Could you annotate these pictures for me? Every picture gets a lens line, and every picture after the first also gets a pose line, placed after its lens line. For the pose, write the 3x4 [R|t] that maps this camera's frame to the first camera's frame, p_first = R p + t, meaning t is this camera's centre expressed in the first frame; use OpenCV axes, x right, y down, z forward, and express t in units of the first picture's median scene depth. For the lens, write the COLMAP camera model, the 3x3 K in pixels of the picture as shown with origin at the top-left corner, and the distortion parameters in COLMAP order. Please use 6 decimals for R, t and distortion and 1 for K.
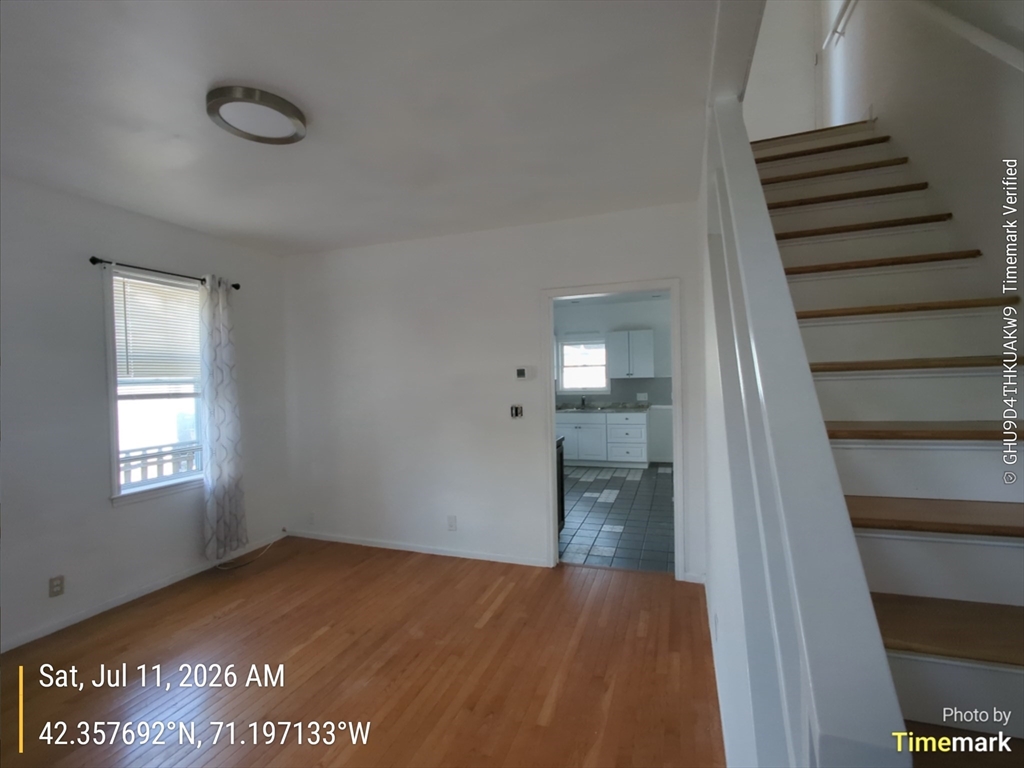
lens RADIAL K [[472.4, 0, 510.8], [0, 472.4, 385.0], [0, 0, 1]] dist [0.000968, 0.000628]
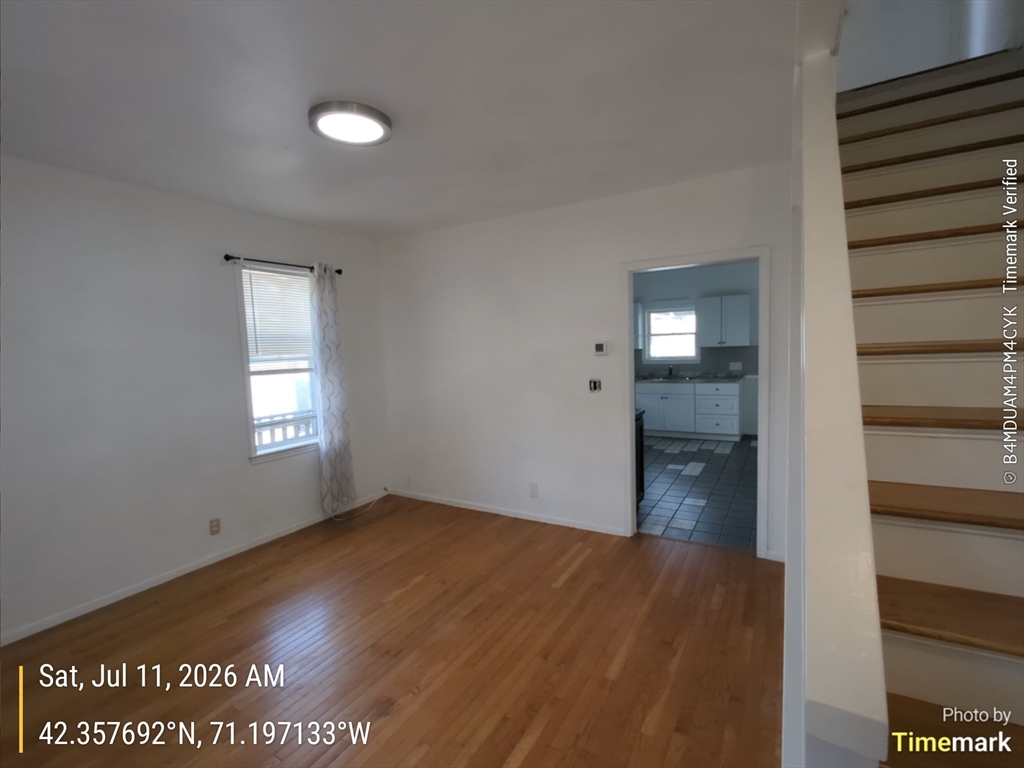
lens RADIAL K [[472.4, 0, 510.8], [0, 472.4, 385.0], [0, 0, 1]] dist [0.000968, 0.000628]
pose [[0.982866, 0.003297, -0.184292, 0.021307], [0.009839, 0.997476, 0.070319, -0.018238], [0.184059, -0.070927, 0.980353, -0.032874]]
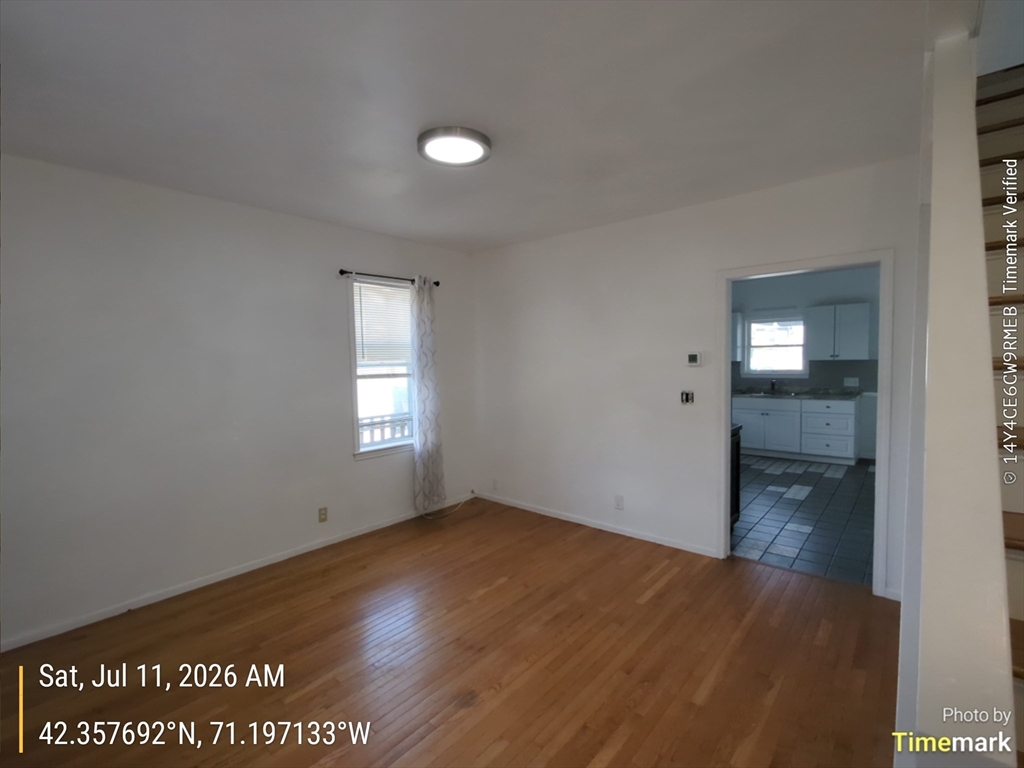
lens RADIAL K [[472.4, 0, 510.8], [0, 472.4, 385.0], [0, 0, 1]] dist [0.000968, 0.000628]
pose [[0.933063, 0.024007, -0.358912, 0.021874], [-0.006947, 0.998787, 0.048748, -0.015172], [0.359647, -0.042991, 0.932098, -0.046492]]
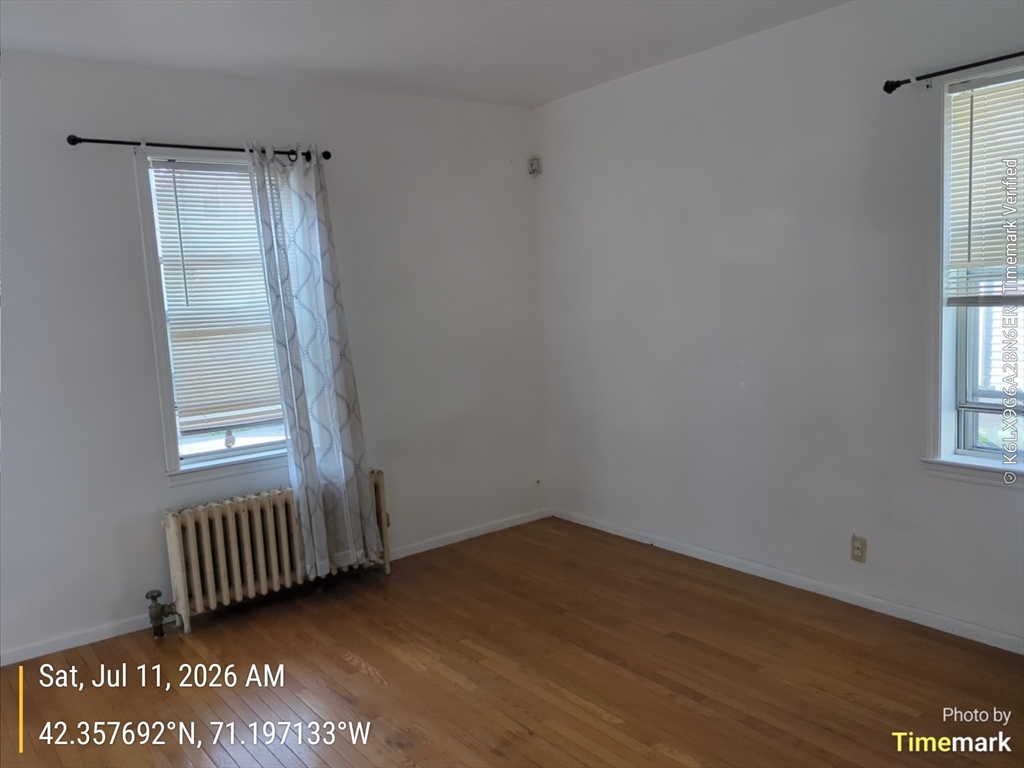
lens RADIAL K [[818.6, 0, 507.9], [0, 818.6, 391.0], [0, 0, 1]] dist [0.032877, -0.027490]
pose [[-0.549327, 0.149706, -0.822088, 0.299933], [0.051452, 0.988013, 0.145541, -0.035498], [0.834022, 0.037652, -0.550445, 0.940379]]
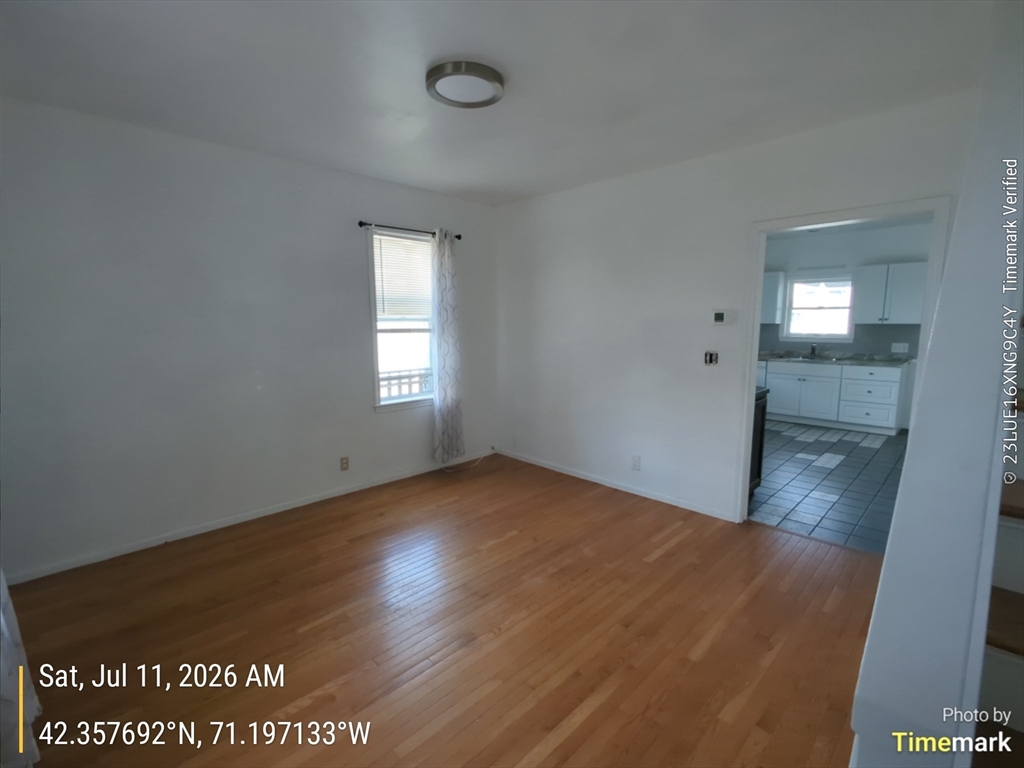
lens RADIAL K [[472.4, 0, 510.8], [0, 472.4, 385.0], [0, 0, 1]] dist [0.000968, 0.000628]
pose [[0.903641, 0.078179, -0.421096, 0.052080], [-0.023928, 0.990879, 0.132616, -0.006514], [0.427622, -0.109762, 0.897269, -0.024094]]
